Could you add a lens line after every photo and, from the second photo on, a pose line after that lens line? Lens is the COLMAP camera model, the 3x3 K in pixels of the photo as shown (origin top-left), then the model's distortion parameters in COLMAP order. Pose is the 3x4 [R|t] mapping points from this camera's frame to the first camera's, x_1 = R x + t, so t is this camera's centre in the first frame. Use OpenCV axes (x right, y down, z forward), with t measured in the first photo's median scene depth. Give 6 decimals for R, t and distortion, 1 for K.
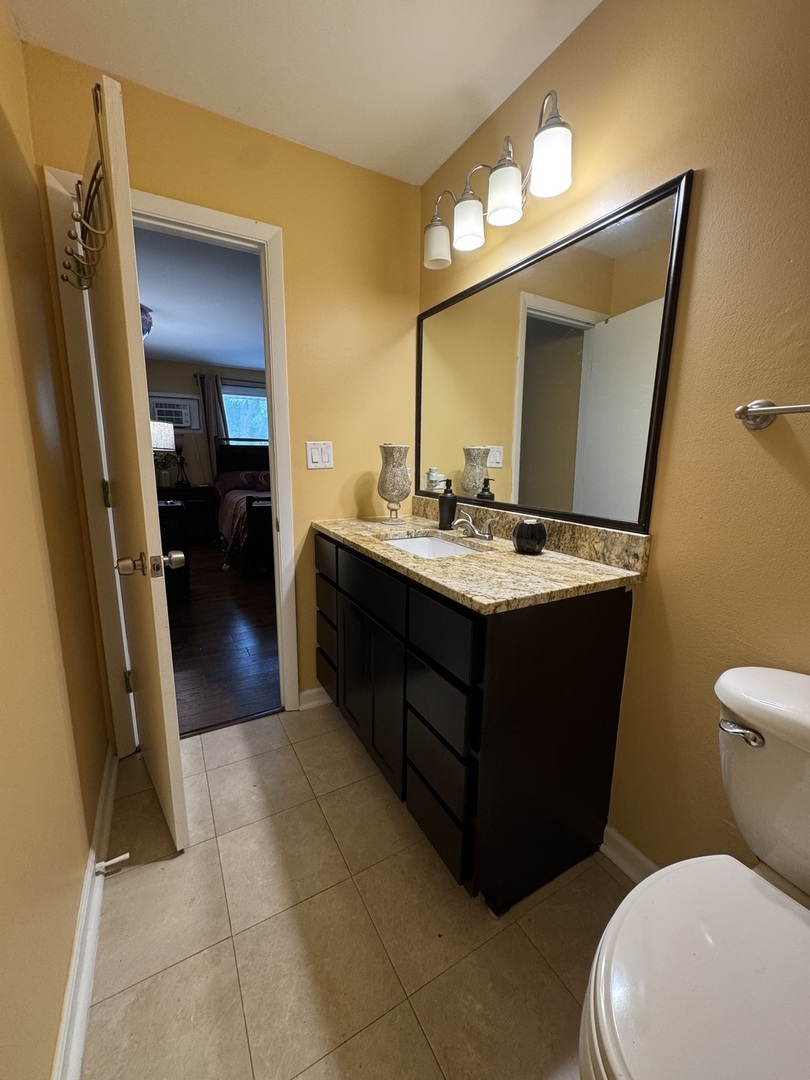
lens RADIAL K [[430.7, 0, 407.9], [0, 430.7, 537.7], [0, 0, 1]] dist [0.001481, 0.000297]
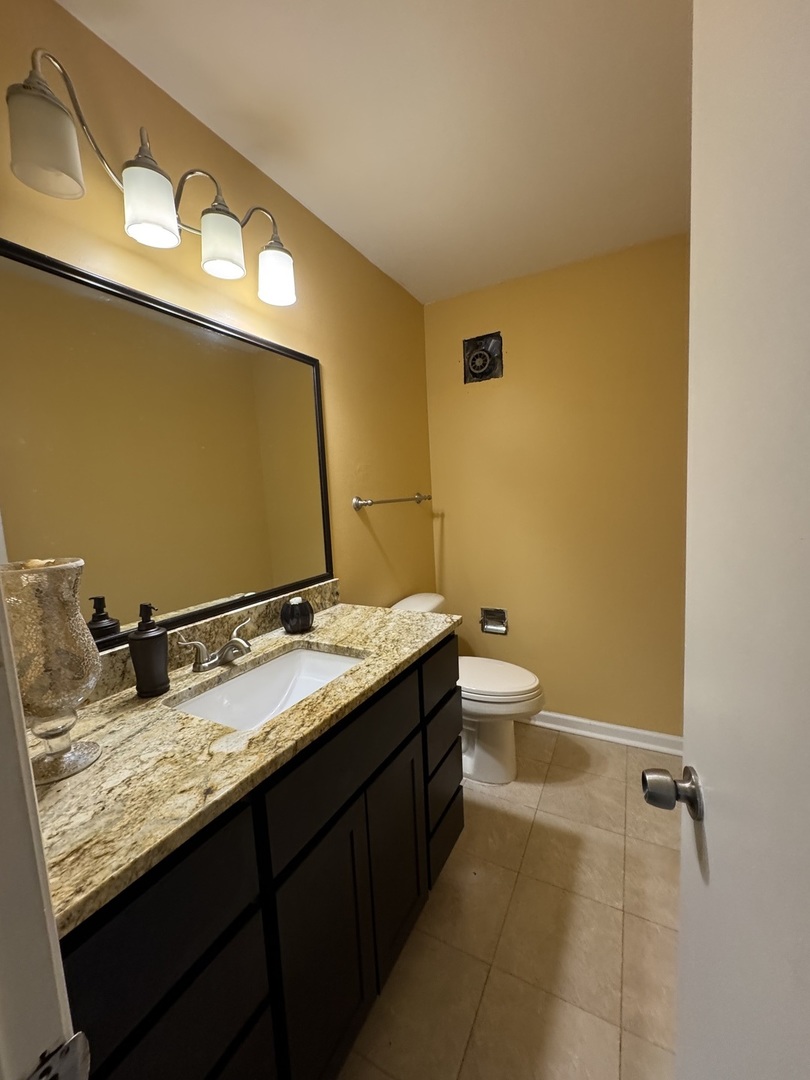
lens RADIAL K [[430.7, 0, 407.5], [0, 430.7, 539.3], [0, 0, 1]] dist [0.001481, 0.000297]
pose [[-0.536478, -0.079765, 0.840137, -0.764657], [0.199245, 0.955408, 0.217939, -0.377156], [-0.820057, 0.284313, -0.496662, 1.360463]]
